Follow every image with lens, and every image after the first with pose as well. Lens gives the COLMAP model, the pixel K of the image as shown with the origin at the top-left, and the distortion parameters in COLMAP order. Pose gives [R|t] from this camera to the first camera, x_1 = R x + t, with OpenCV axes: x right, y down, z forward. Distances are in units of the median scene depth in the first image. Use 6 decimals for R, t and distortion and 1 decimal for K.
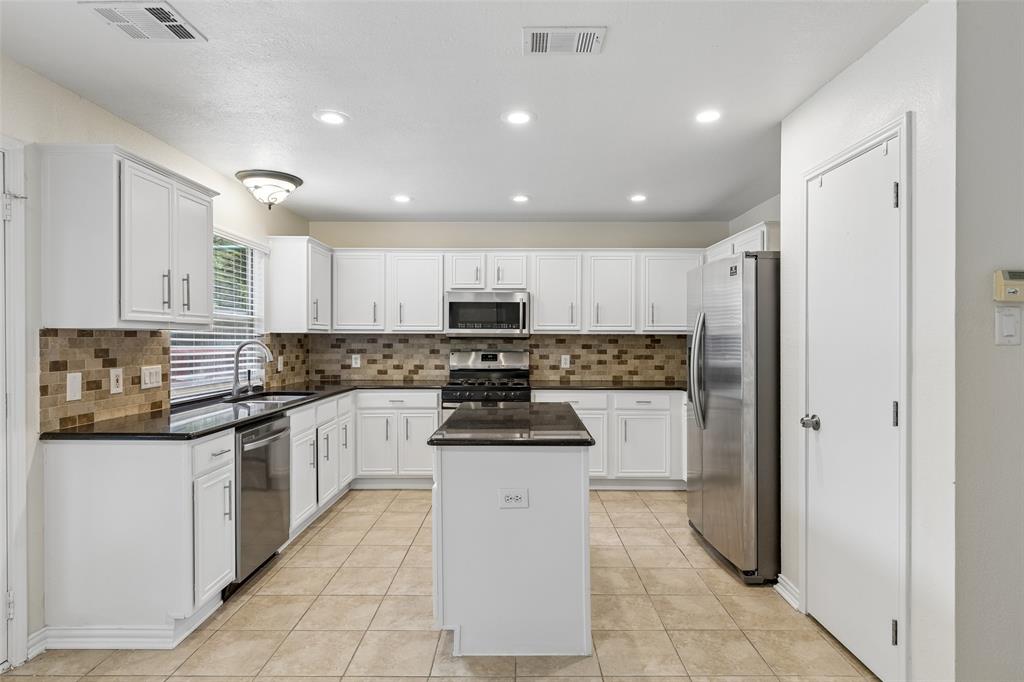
lens RADIAL K [[561.2, 0, 518.4], [0, 561.2, 337.5], [0, 0, 1]] dist [0.001091, 0.000083]
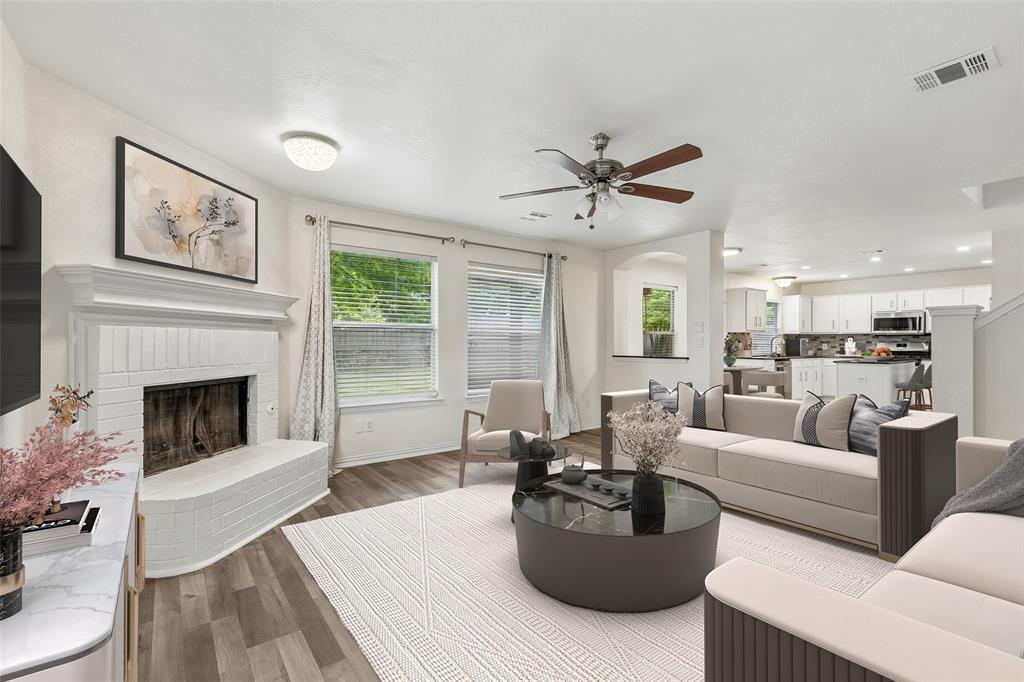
lens RADIAL K [[468.3, 0, 494.8], [0, 468.3, 341.7], [0, 0, 1]] dist [0.005385, -0.000924]
pose [[0.580269, -0.001484, -0.814423, 0.636113], [-0.003789, 0.999983, -0.004522, 0.049449], [0.814416, 0.005710, 0.580254, -1.555387]]
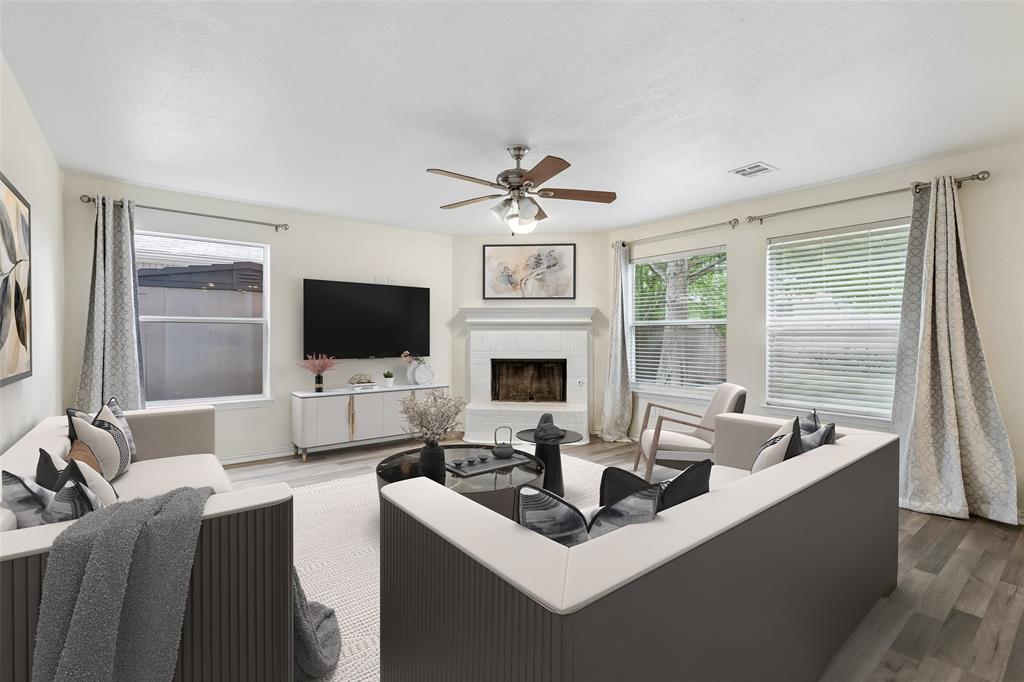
lens RADIAL K [[468.3, 0, 520.7], [0, 468.3, 338.4], [0, 0, 1]] dist [0.005385, -0.000924]
pose [[-0.783686, 0.000355, -0.621157, 0.608335], [-0.005694, 0.999954, 0.007755, 0.039502], [0.621131, 0.009615, -0.783648, -0.336526]]
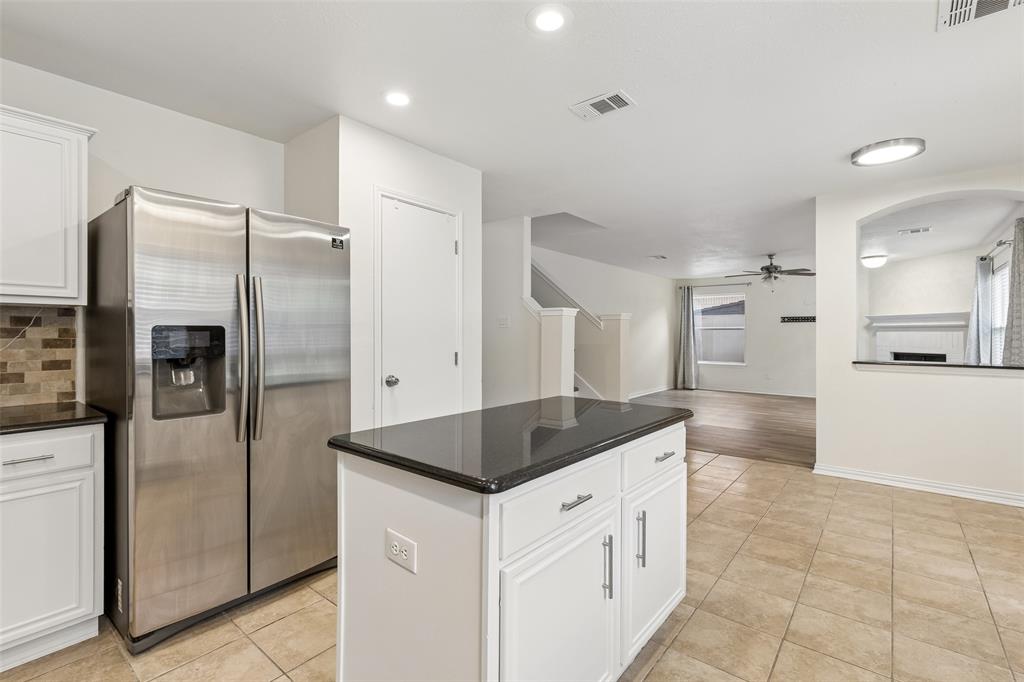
lens RADIAL K [[468.3, 0, 513.8], [0, 468.3, 339.1], [0, 0, 1]] dist [0.005385, -0.000924]
pose [[-0.777291, -0.004382, 0.629126, -0.263831], [0.004245, 0.999916, 0.012209, 0.026150], [-0.629127, 0.012161, -0.777207, 1.112671]]
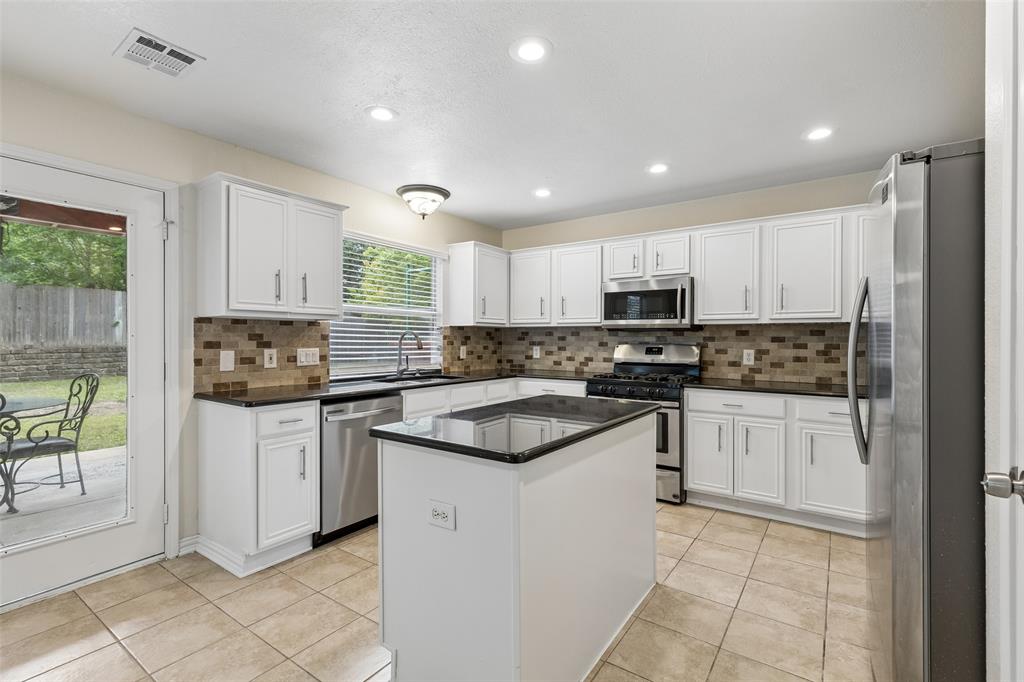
lens RADIAL K [[468.3, 0, 511.2], [0, 468.3, 338.2], [0, 0, 1]] dist [0.005385, -0.000924]
pose [[0.817895, -0.000255, -0.575368, 0.273117], [-0.001168, 0.999997, -0.002103, 0.022748], [0.575366, 0.002392, 0.817892, 0.308478]]
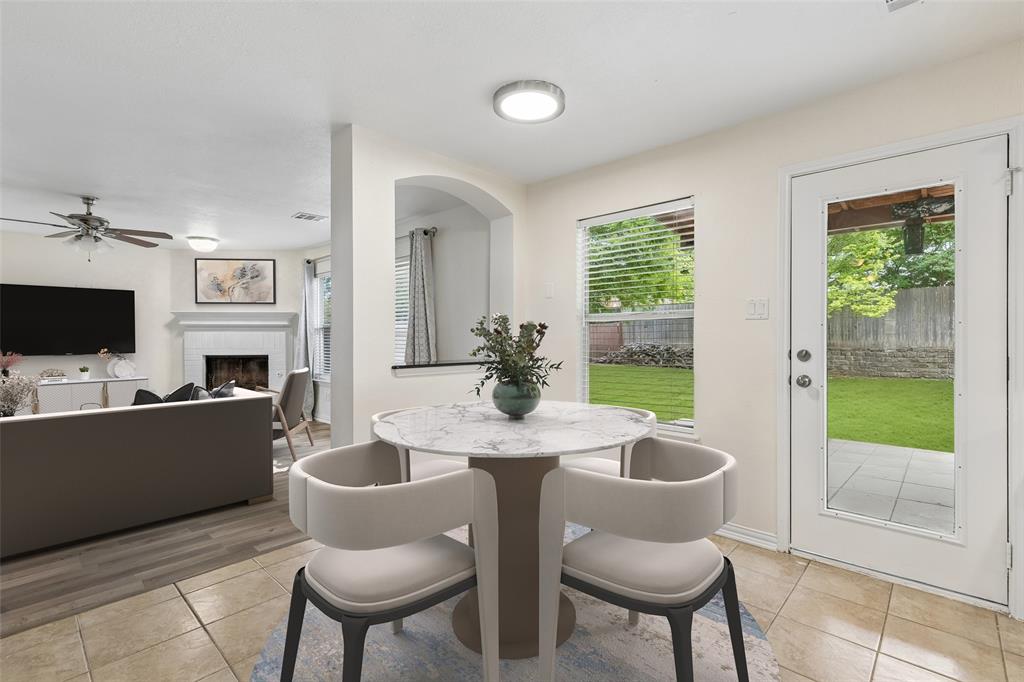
lens RADIAL K [[468.3, 0, 518.4], [0, 468.3, 327.1], [0, 0, 1]] dist [0.005385, -0.000924]
pose [[-0.678072, -0.015654, -0.734829, 0.235683], [-0.006360, 0.999861, -0.015432, 0.032120], [0.734968, -0.005790, -0.678077, 0.506401]]
